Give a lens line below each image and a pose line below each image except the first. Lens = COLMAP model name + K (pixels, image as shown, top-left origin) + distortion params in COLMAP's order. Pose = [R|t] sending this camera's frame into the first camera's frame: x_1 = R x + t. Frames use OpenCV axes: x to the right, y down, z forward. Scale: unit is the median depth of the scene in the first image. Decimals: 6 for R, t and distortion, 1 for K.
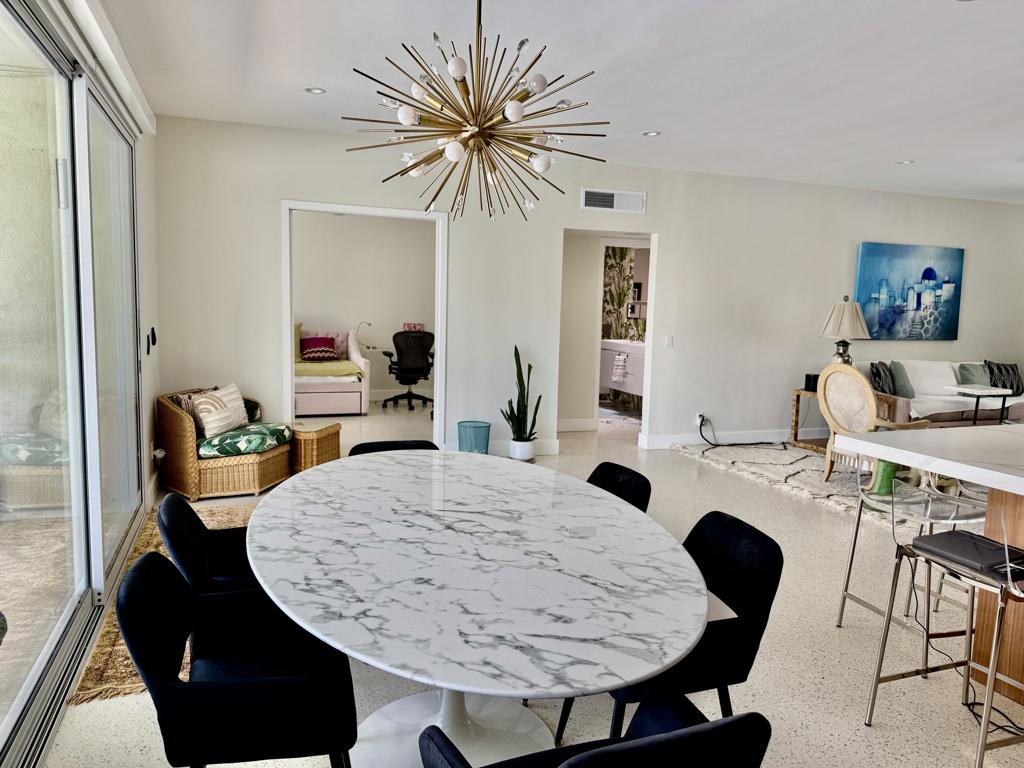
lens RADIAL K [[725.0, 0, 512.3], [0, 725.0, 384.0], [0, 0, 1]] dist [0.036971, -0.042796]
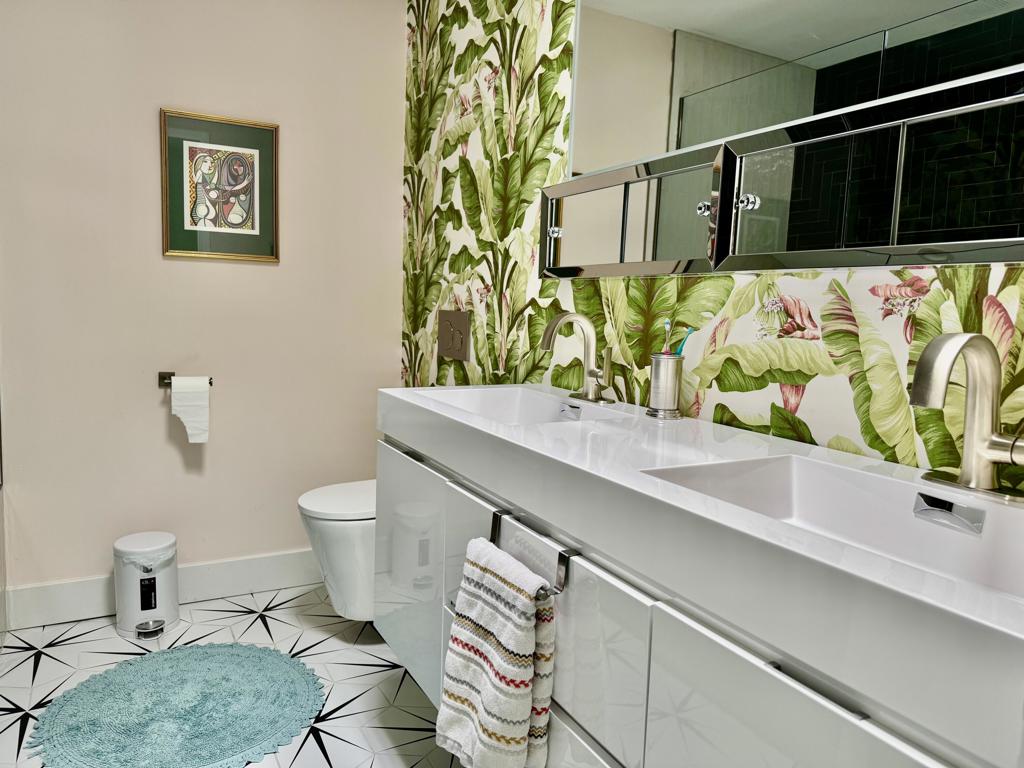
lens RADIAL K [[725.0, 0, 512.3], [0, 725.0, 386.5], [0, 0, 1]] dist [0.036971, -0.042796]
pose [[0.990550, -0.001235, 0.137148, 0.121024], [0.001983, 0.999984, -0.005313, -0.058525], [-0.137139, 0.005535, 0.990536, 0.788914]]
